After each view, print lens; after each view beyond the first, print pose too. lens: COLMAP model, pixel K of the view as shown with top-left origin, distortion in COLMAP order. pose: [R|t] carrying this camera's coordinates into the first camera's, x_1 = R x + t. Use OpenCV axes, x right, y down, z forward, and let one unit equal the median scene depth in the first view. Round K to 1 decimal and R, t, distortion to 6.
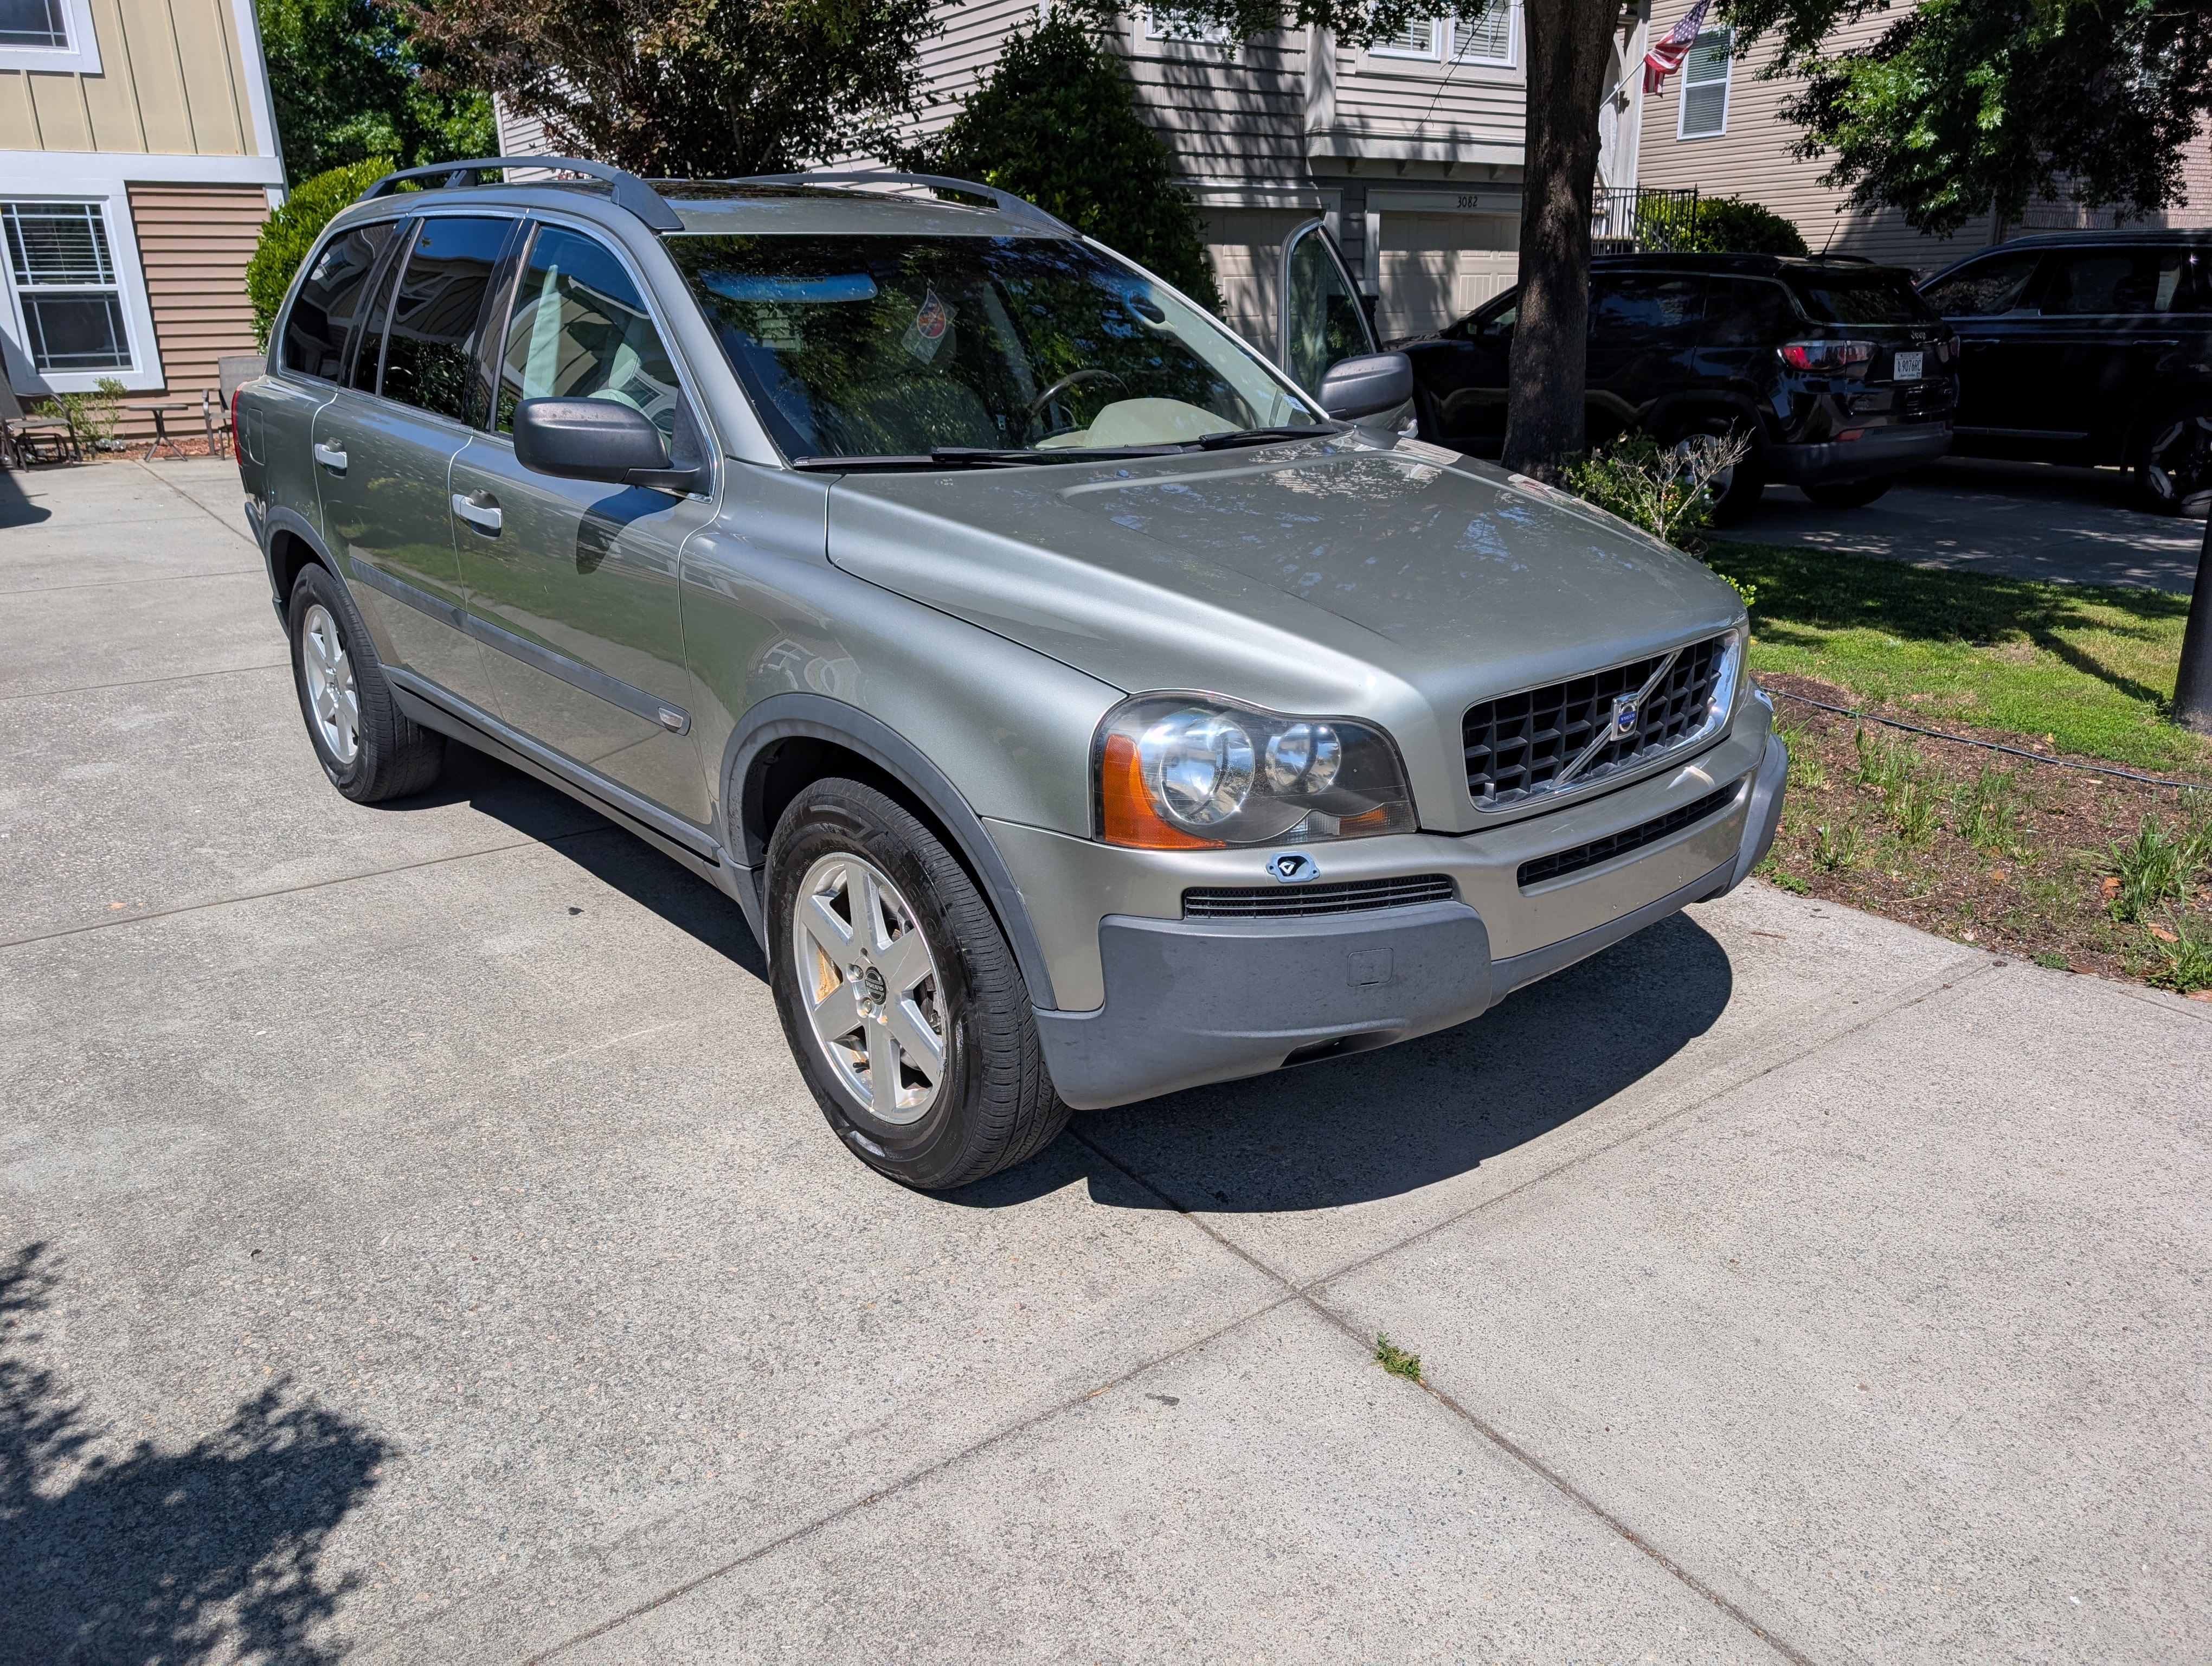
lens RADIAL K [[1601.3, 0, 1106.0], [0, 1601.3, 833.0], [0, 0, 1]] dist [0.002392, -0.002023]
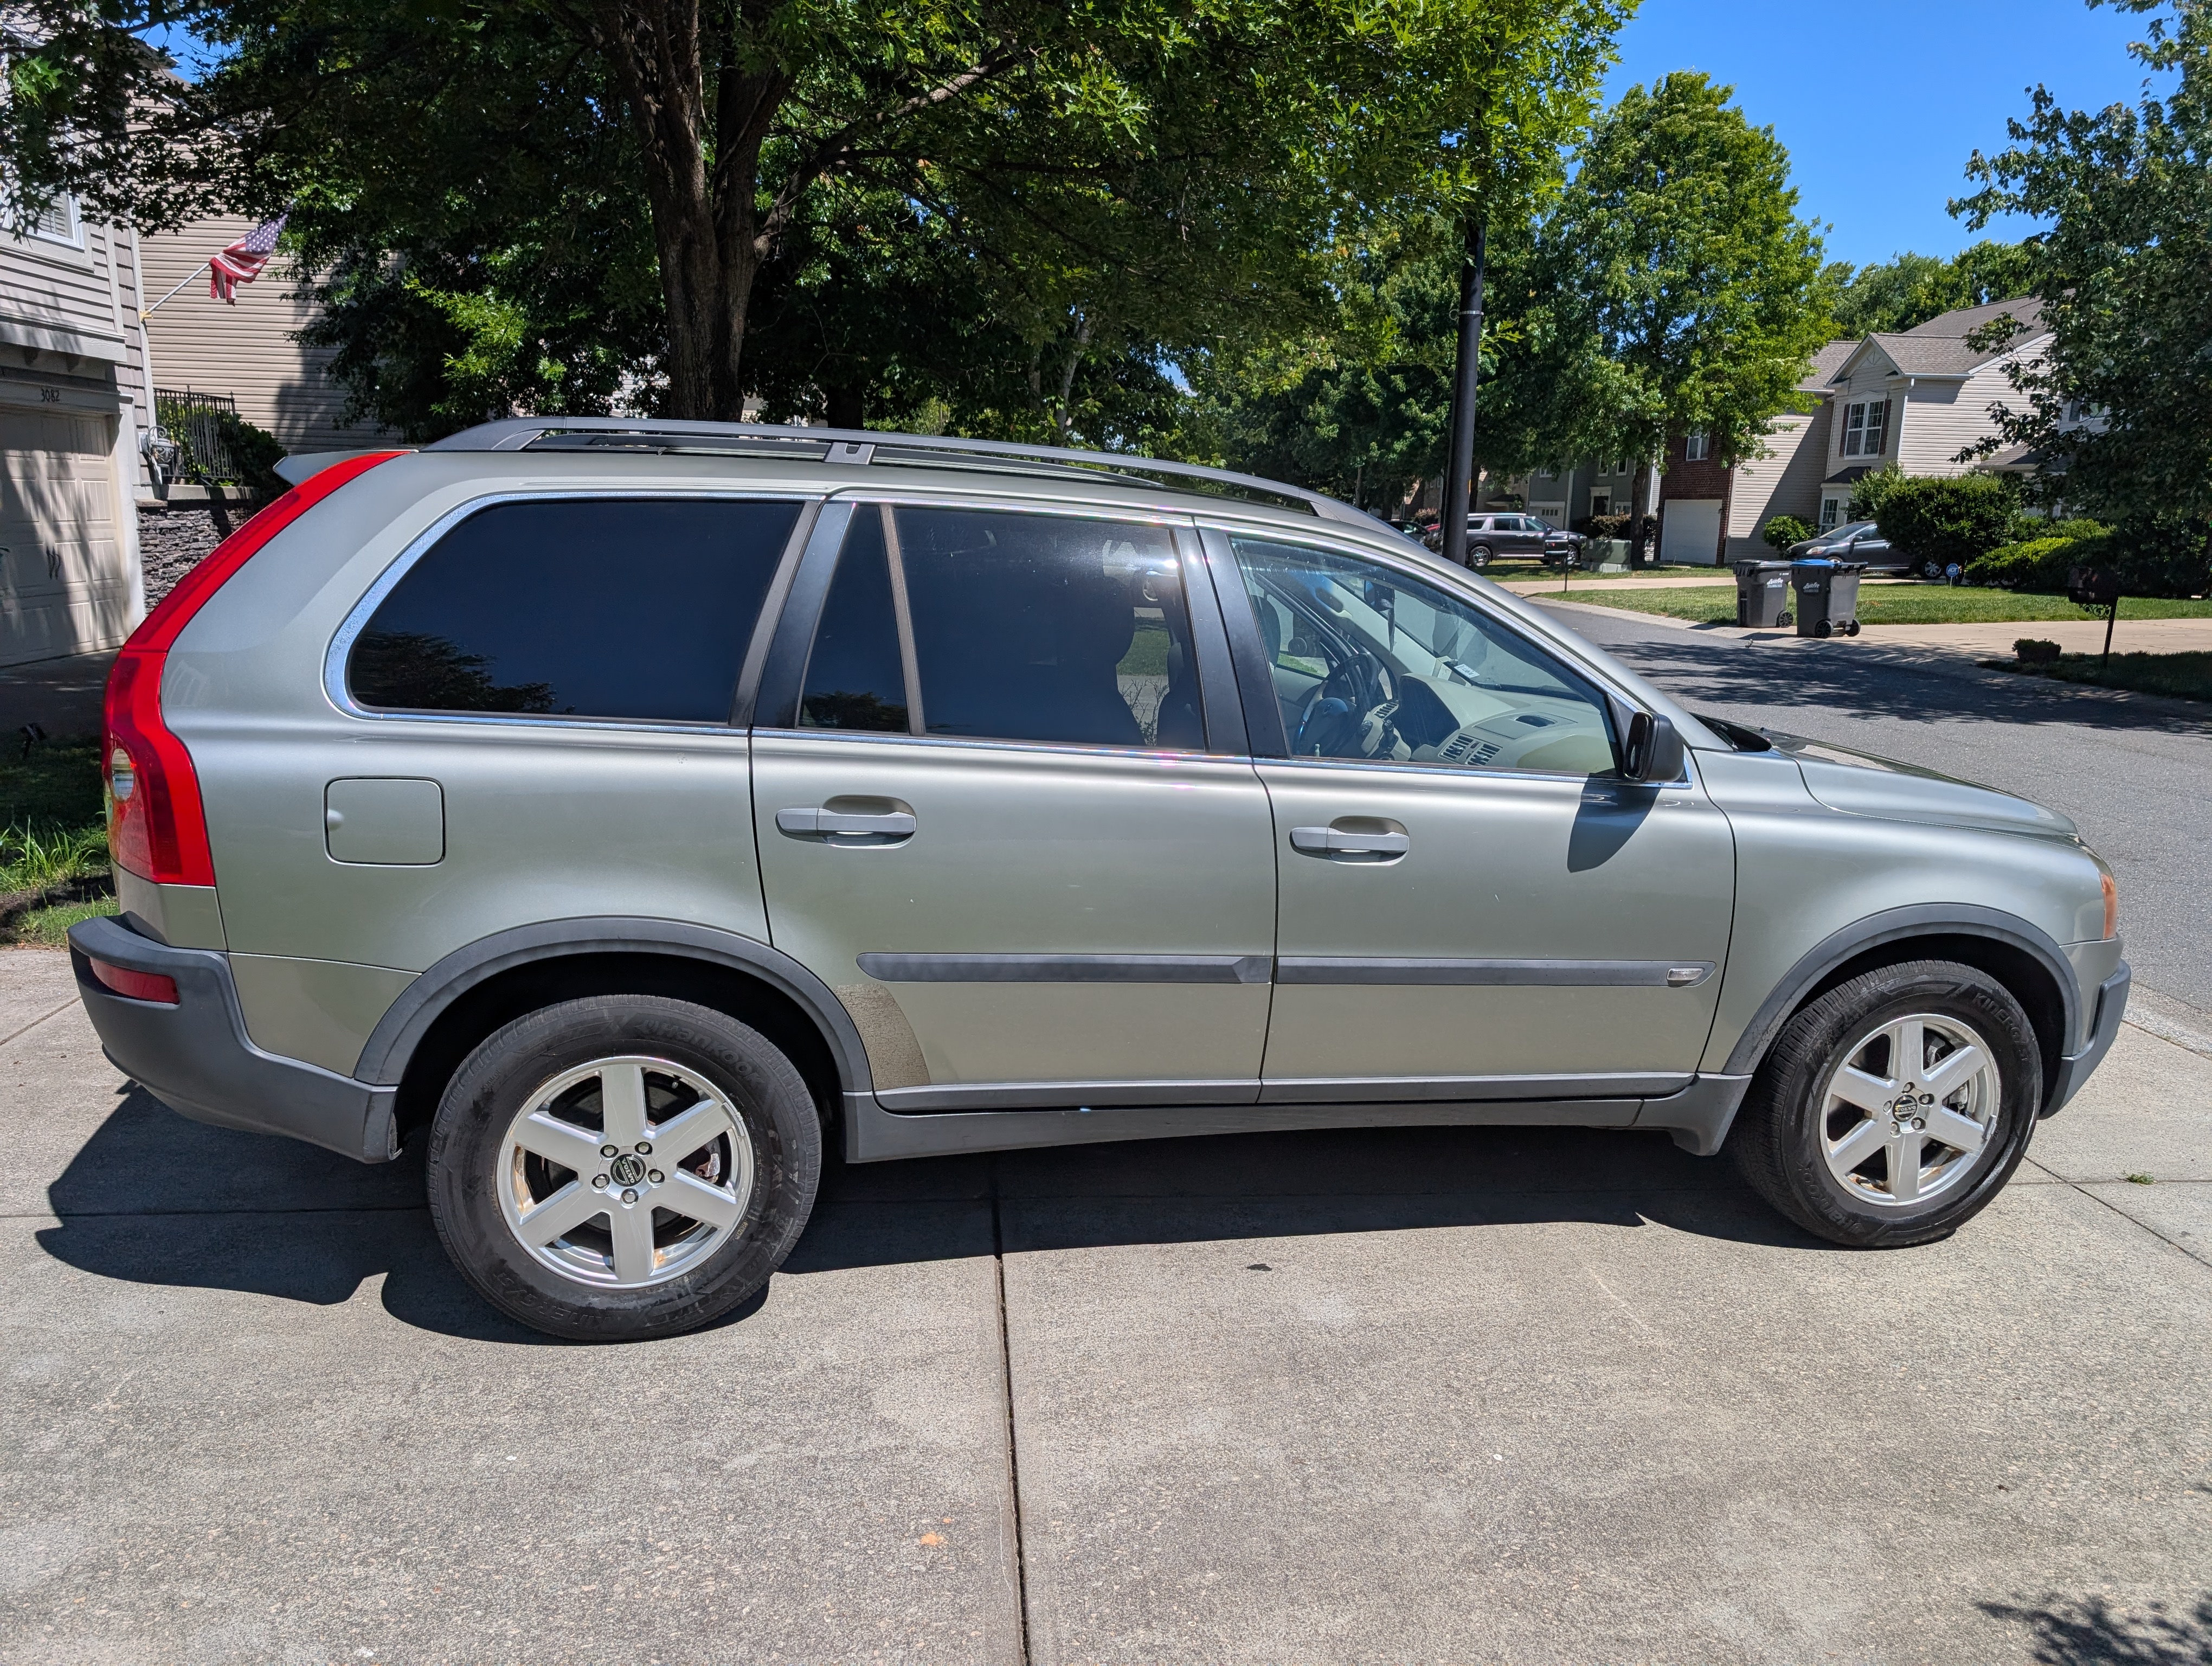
lens RADIAL K [[1635.5, 0, 1106.0], [0, 1635.5, 833.0], [0, 0, 1]] dist [0.010387, -0.004569]
pose [[0.484444, -0.155874, 0.860823, -1.317366], [0.250383, 0.967539, 0.034290, -0.282707], [-0.838226, 0.198924, 0.507747, 0.642261]]
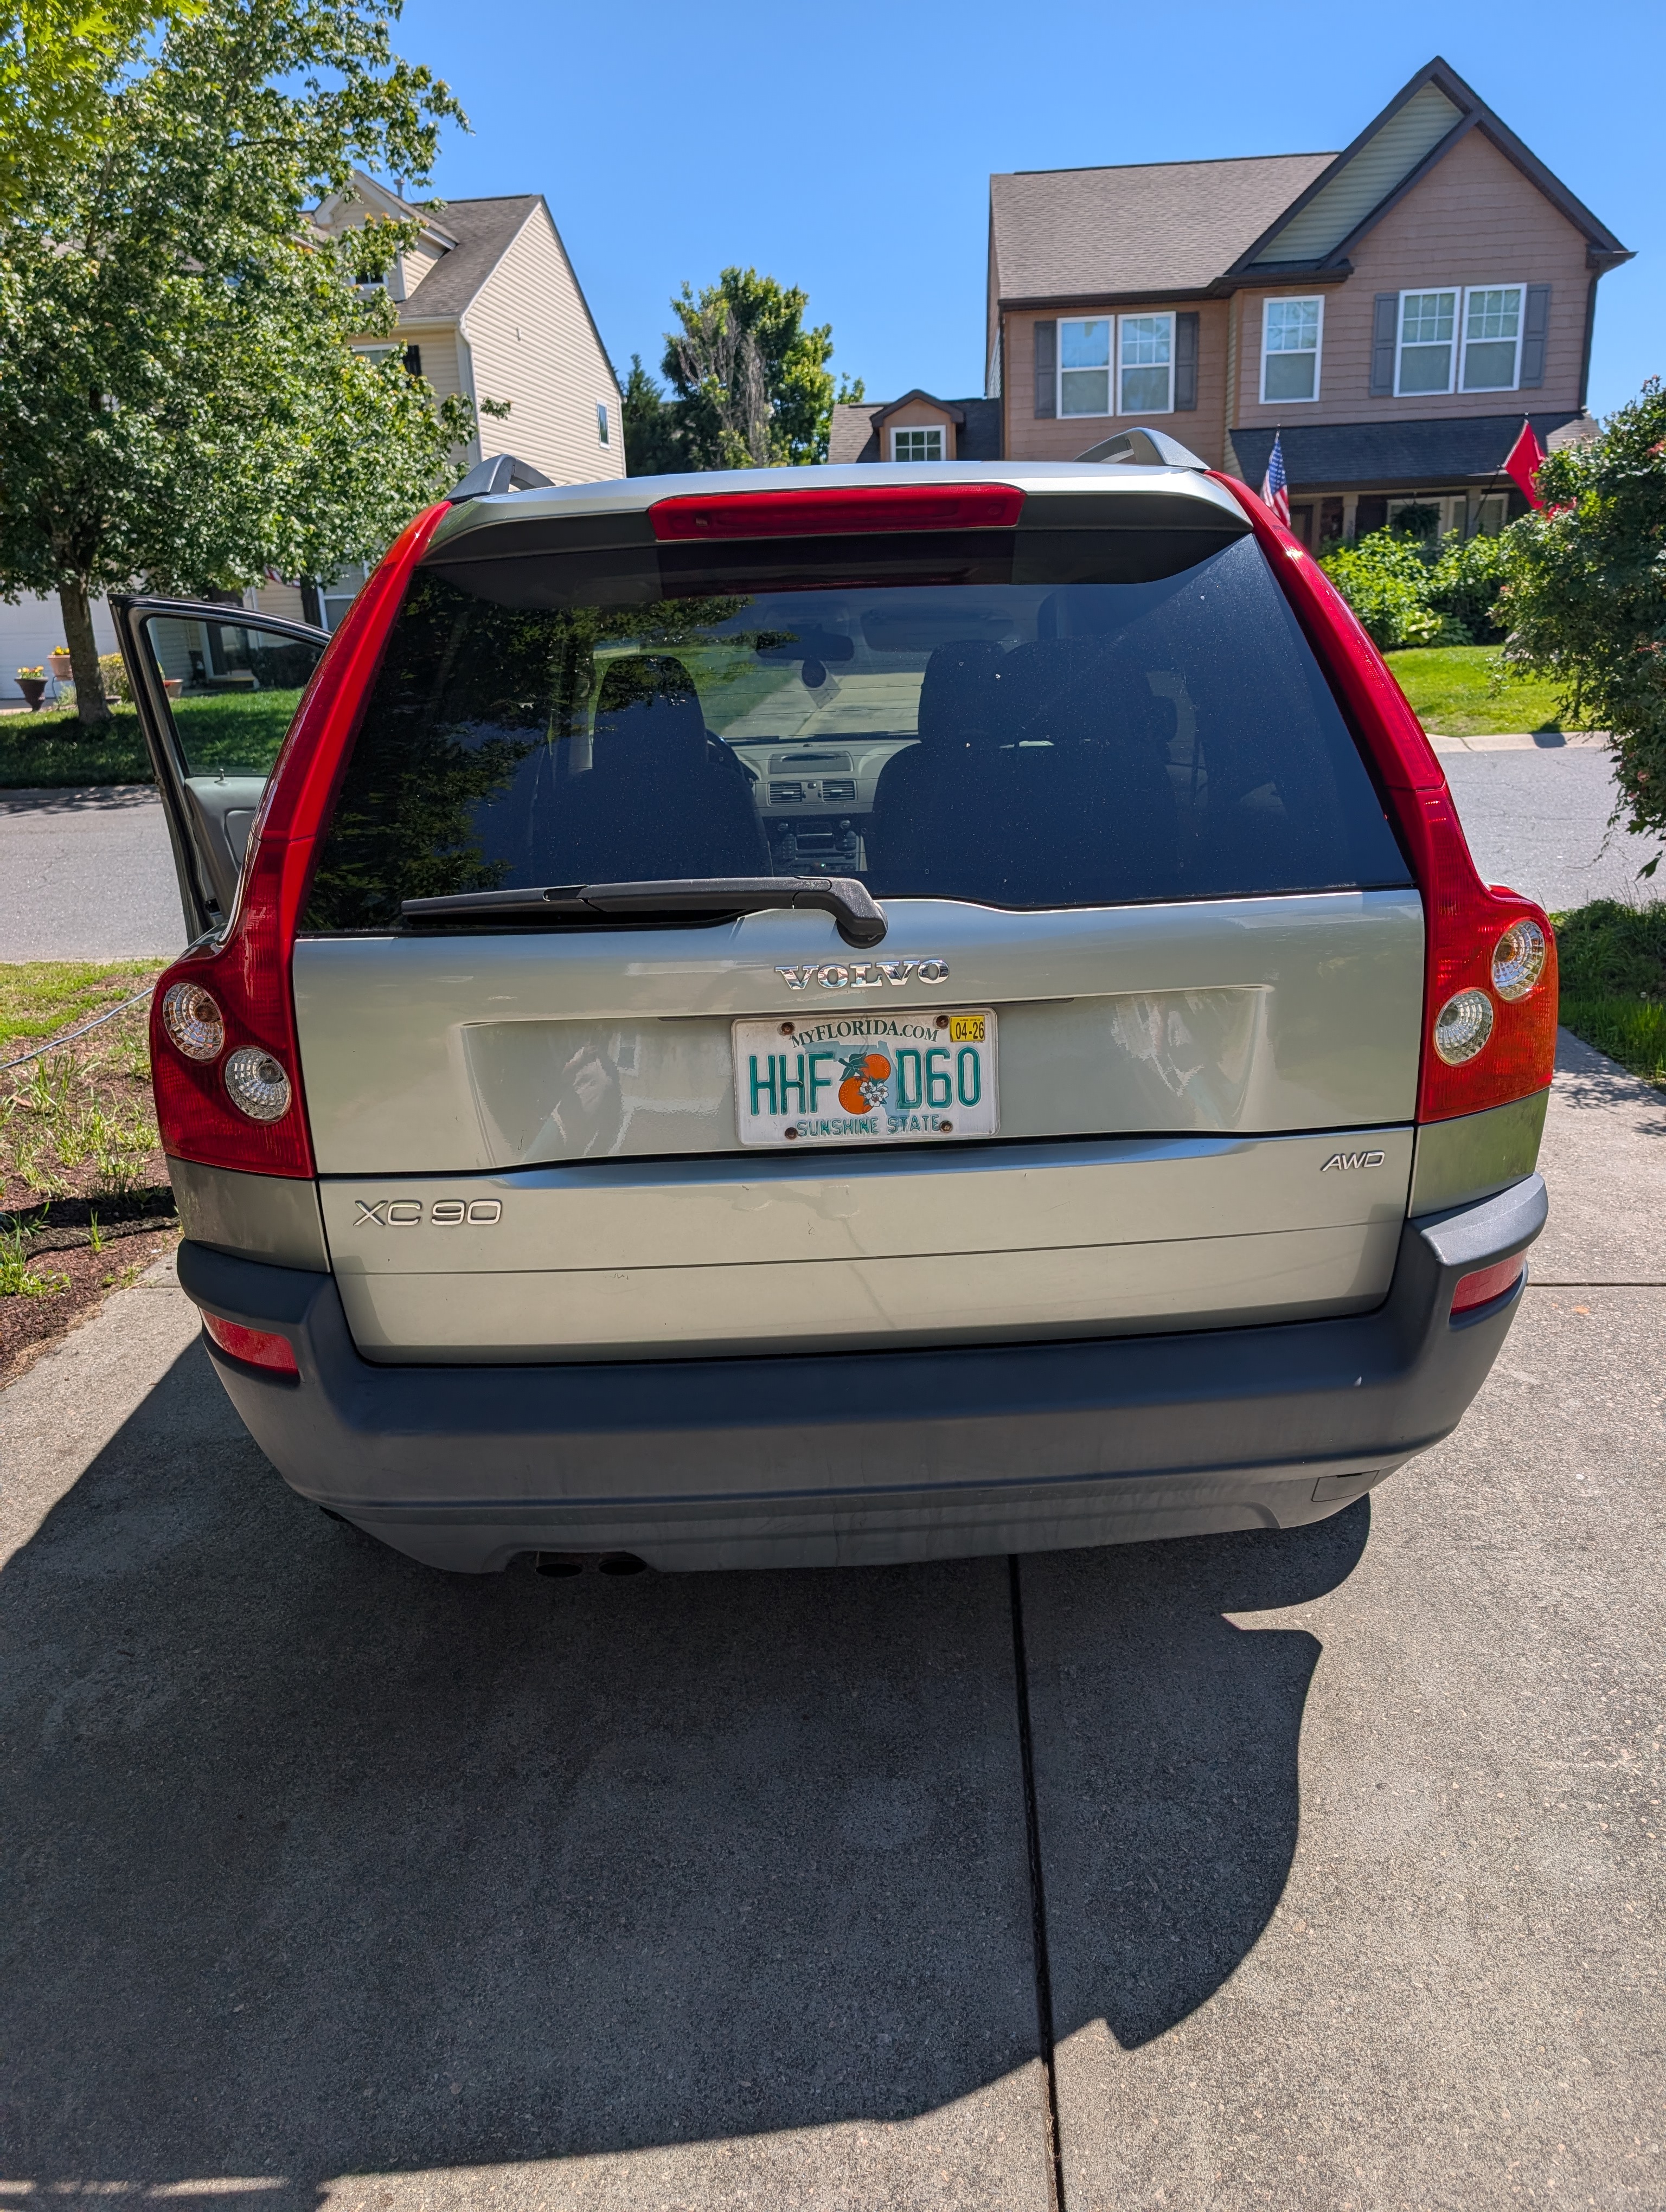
lens RADIAL K [[1674.2, 0, 834.4], [0, 1674.2, 1071.6], [0, 0, 1]] dist [0.002721, -0.000254]
pose [[-0.786579, -0.134504, 0.602662, -0.987044], [0.236118, 0.836300, 0.494823, -0.739928], [-0.570562, 0.531517, -0.626058, 2.064230]]
